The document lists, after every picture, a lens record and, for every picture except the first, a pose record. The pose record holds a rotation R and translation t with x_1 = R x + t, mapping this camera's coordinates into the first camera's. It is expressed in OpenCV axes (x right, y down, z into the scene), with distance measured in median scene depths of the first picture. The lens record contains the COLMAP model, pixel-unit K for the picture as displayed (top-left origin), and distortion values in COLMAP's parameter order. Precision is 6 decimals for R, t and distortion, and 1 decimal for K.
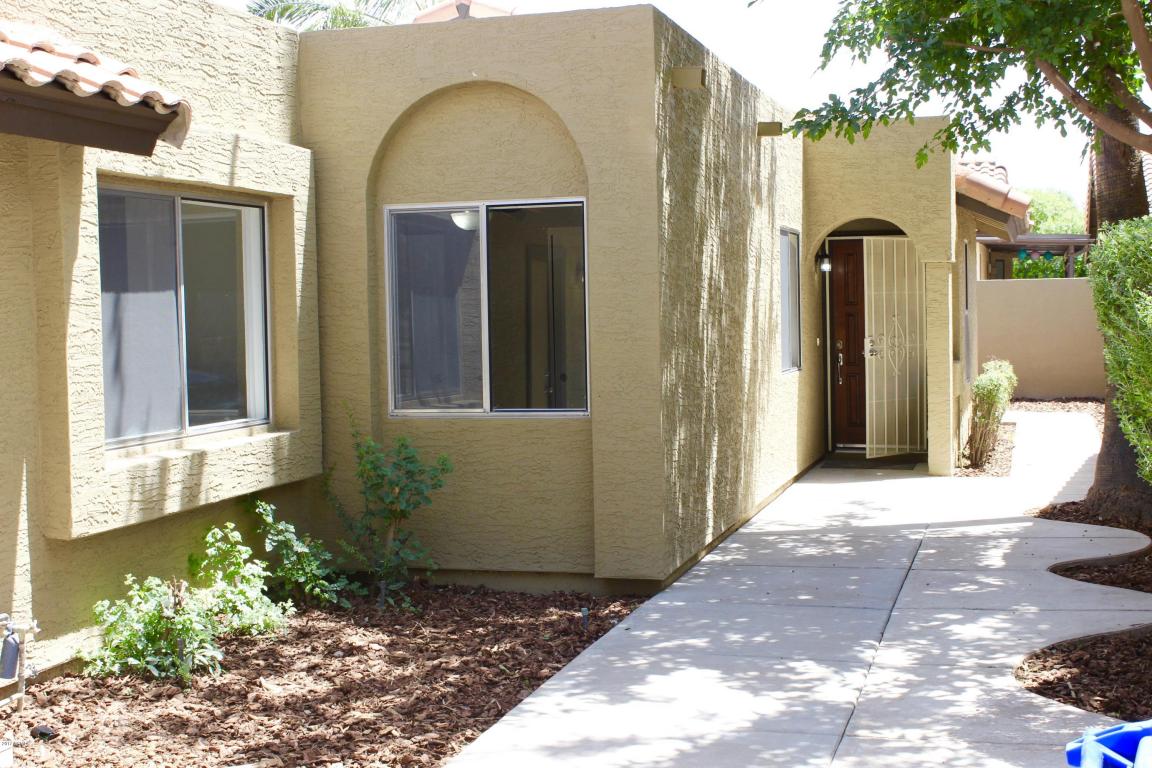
lens RADIAL K [[1597.7, 0, 567.4], [0, 1597.7, 385.0], [0, 0, 1]] dist [-0.015414, 0.000000]
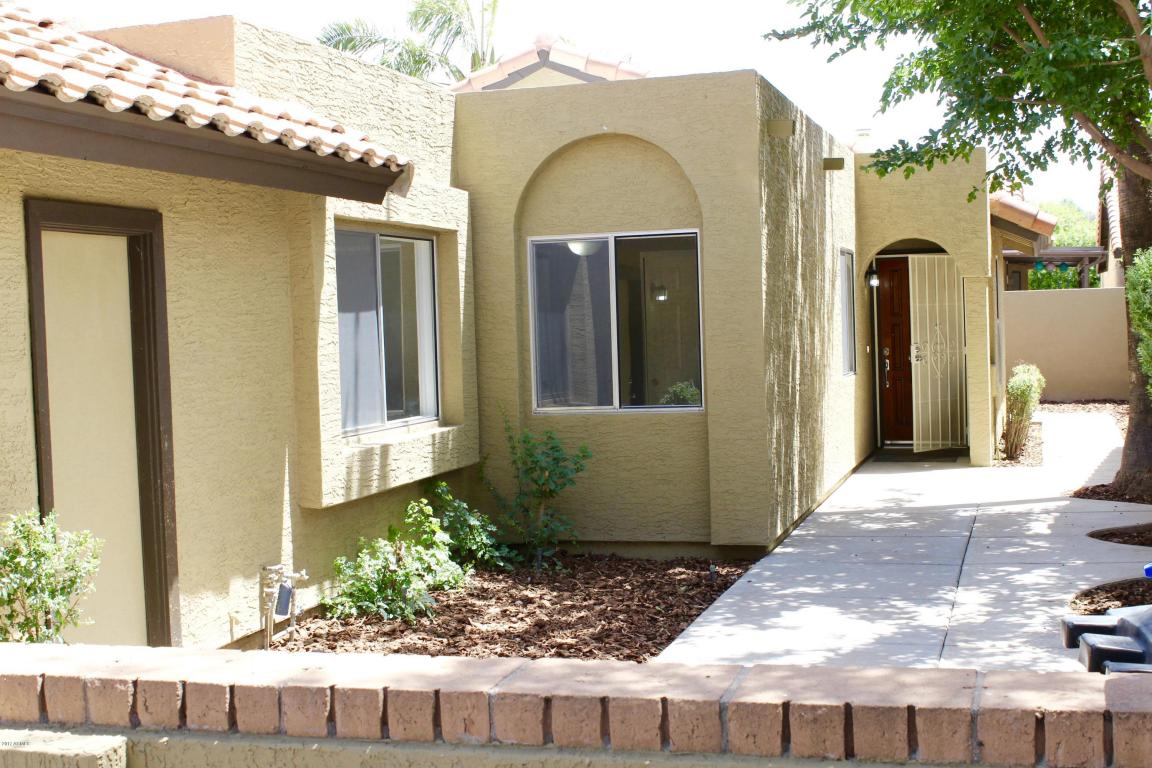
lens RADIAL K [[1597.7, 0, 563.6], [0, 1597.7, 374.6], [0, 0, 1]] dist [-0.015414, 0.000000]
pose [[0.999923, -0.011057, -0.005578, -0.085343], [0.010970, 0.999822, -0.015327, 0.009633], [0.005746, 0.015265, 0.999867, -0.202618]]
